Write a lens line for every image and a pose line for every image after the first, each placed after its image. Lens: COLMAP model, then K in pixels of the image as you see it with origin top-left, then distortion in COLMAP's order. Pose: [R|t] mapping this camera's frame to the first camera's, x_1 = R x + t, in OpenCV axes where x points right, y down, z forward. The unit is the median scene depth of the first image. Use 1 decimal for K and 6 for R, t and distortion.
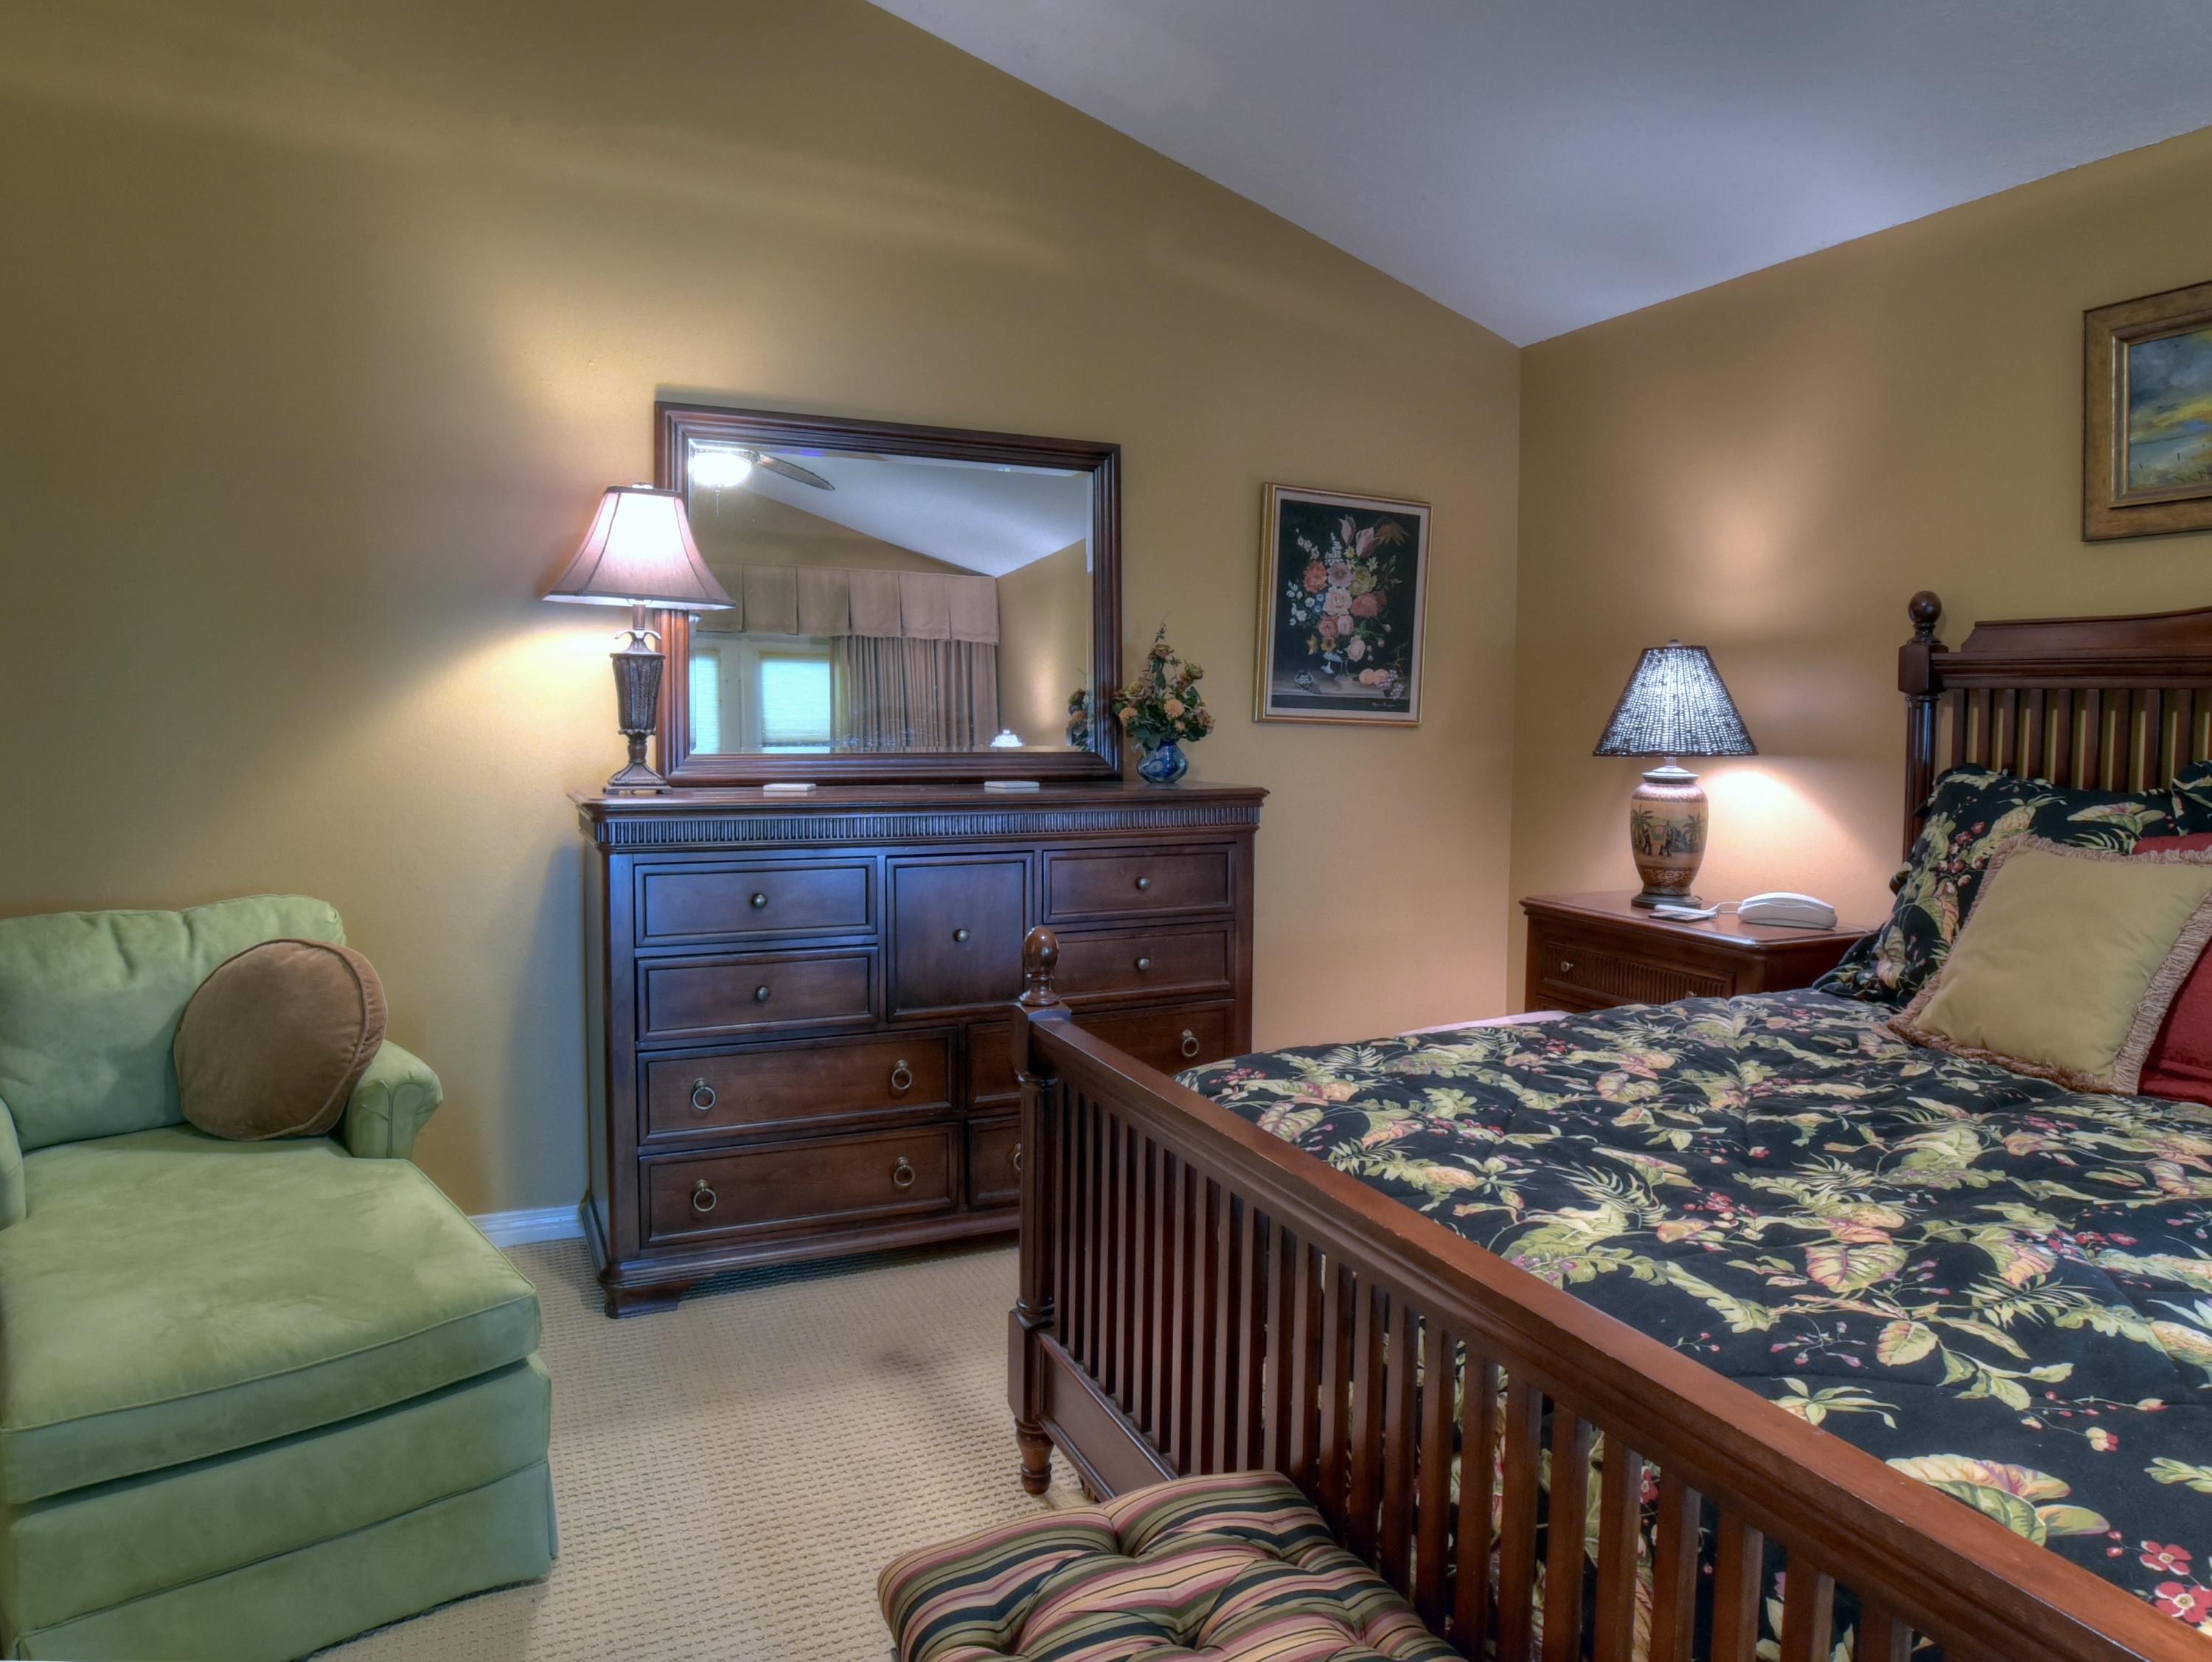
lens RADIAL K [[1416.8, 0, 1104.4], [0, 1416.8, 768.4], [0, 0, 1]] dist [-0.041604, 0.002162]
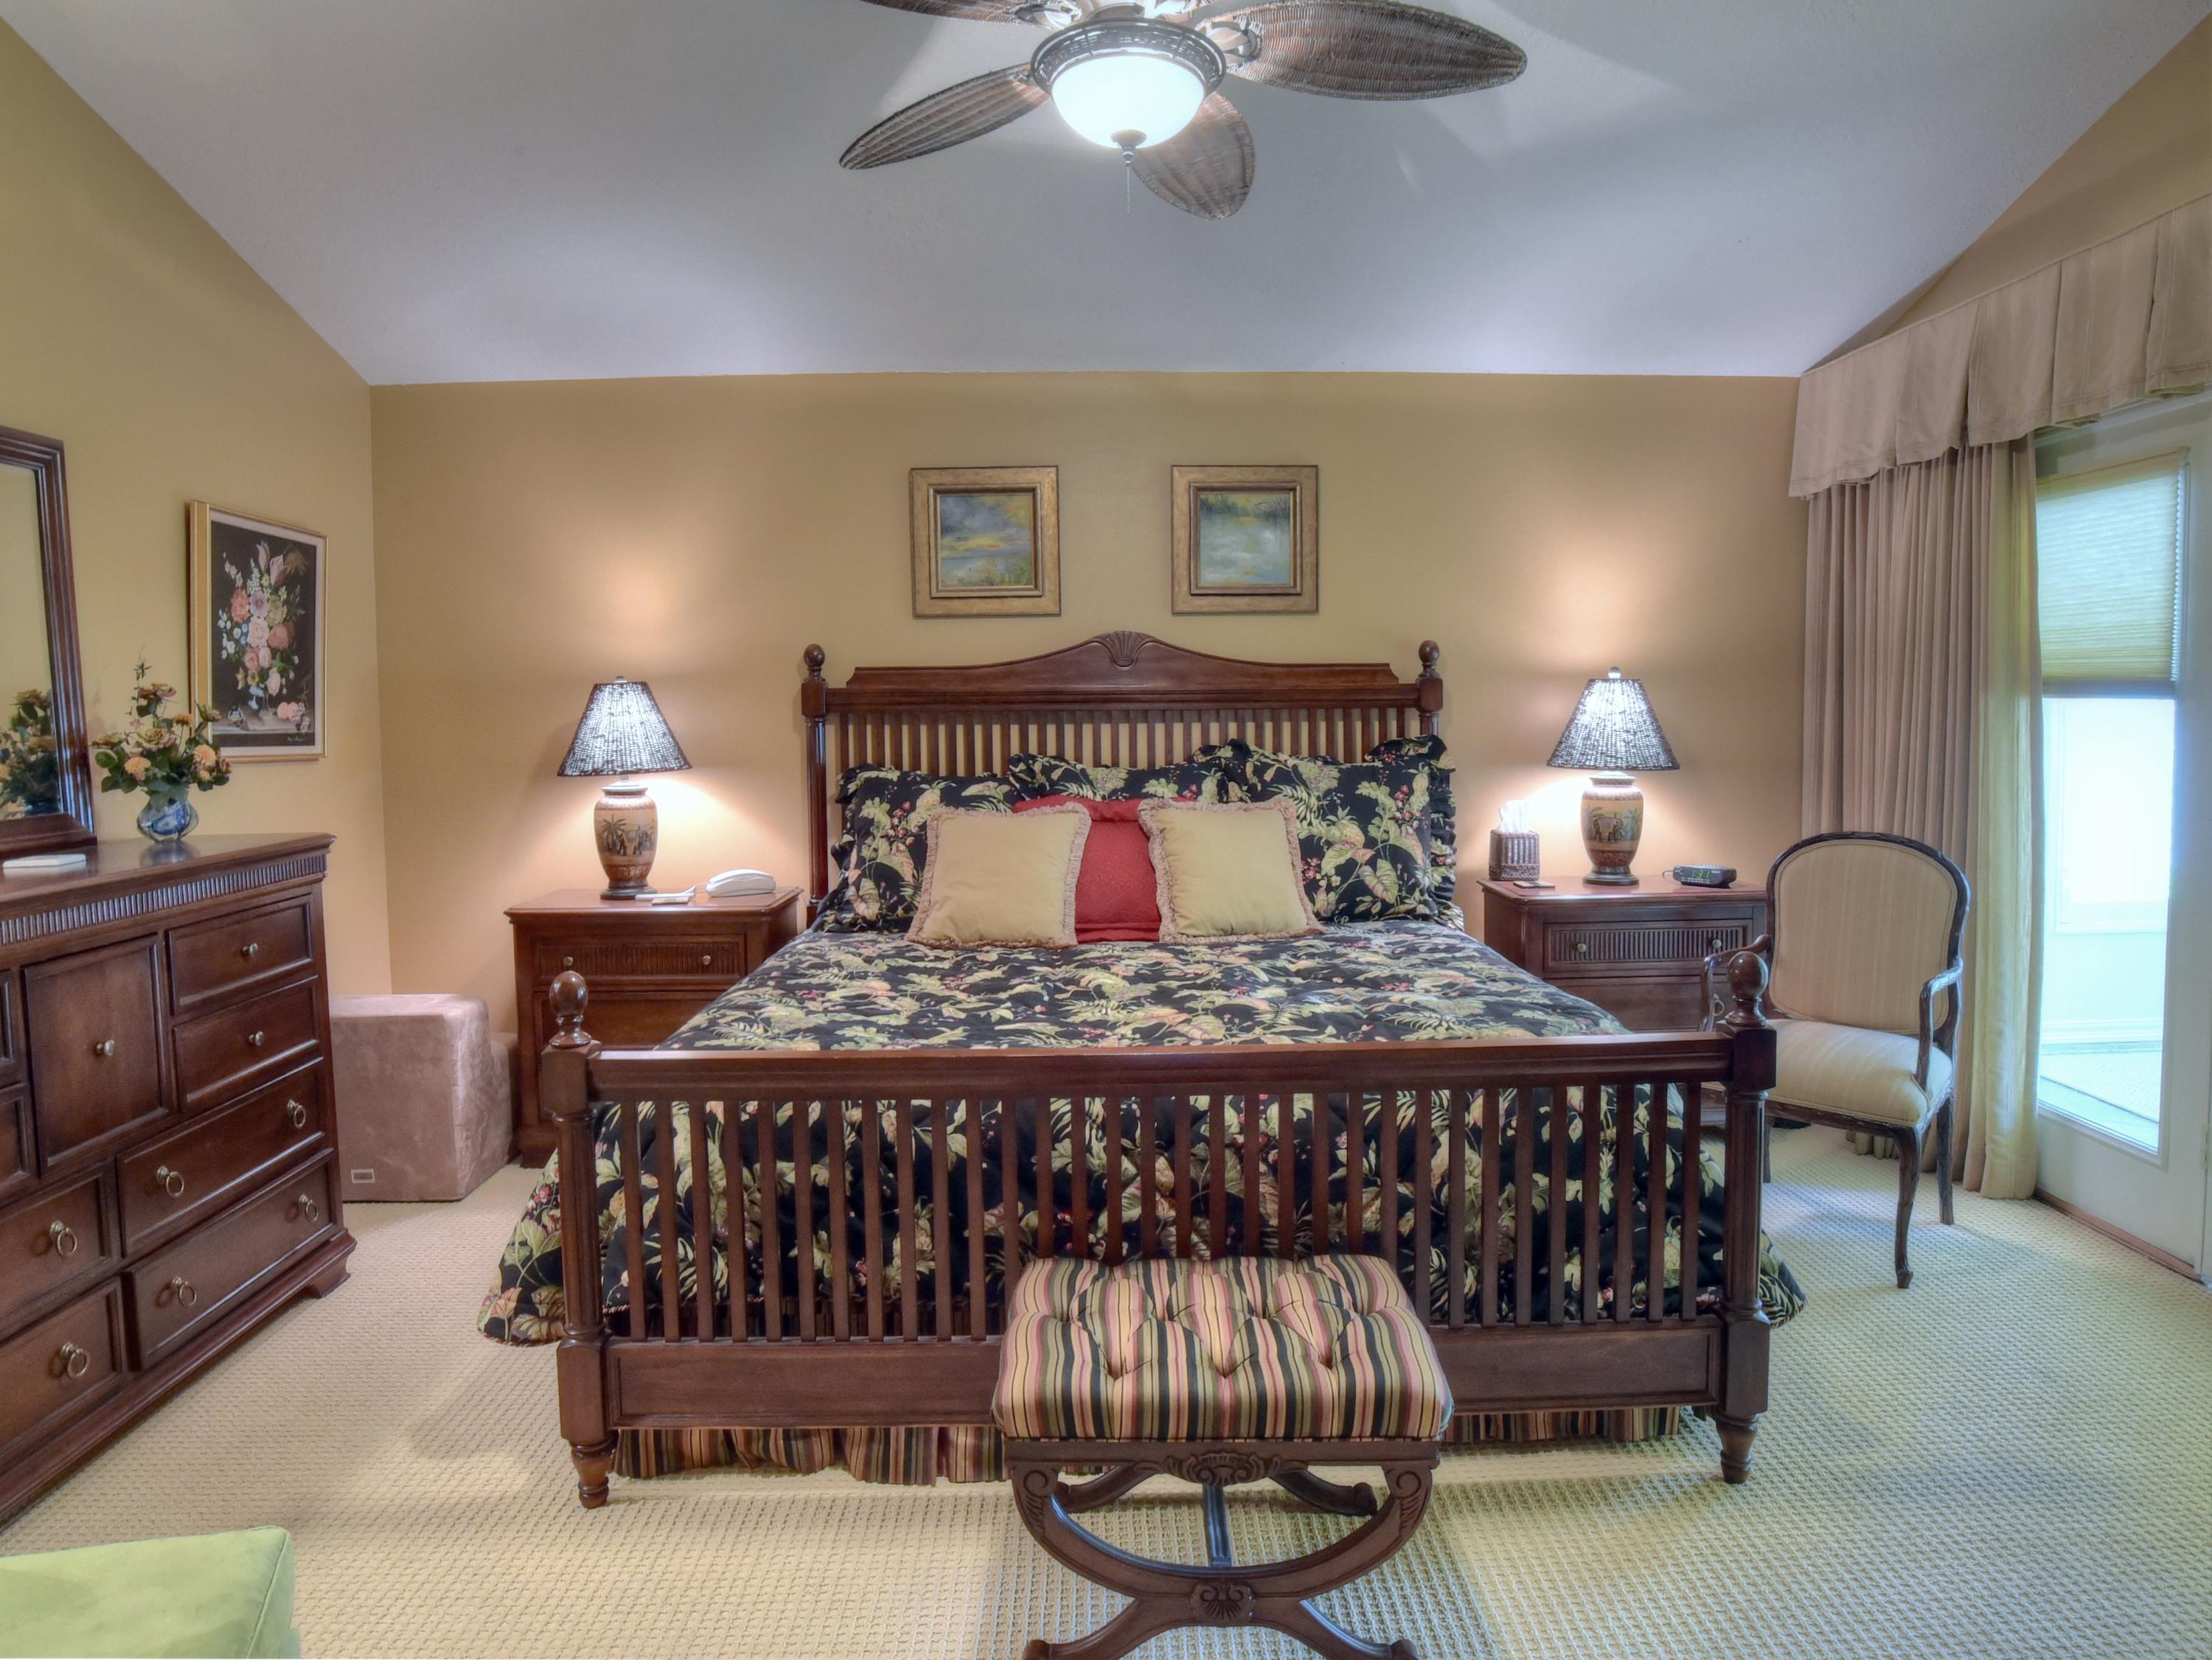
lens RADIAL K [[1416.6, 0, 1104.4], [0, 1416.6, 767.4], [0, 0, 1]] dist [-0.041604, 0.002162]
pose [[0.413431, -0.062283, 0.908403, -0.458185], [0.059382, 0.997378, 0.041357, -0.033658], [-0.908597, 0.036845, 0.416046, 0.106185]]
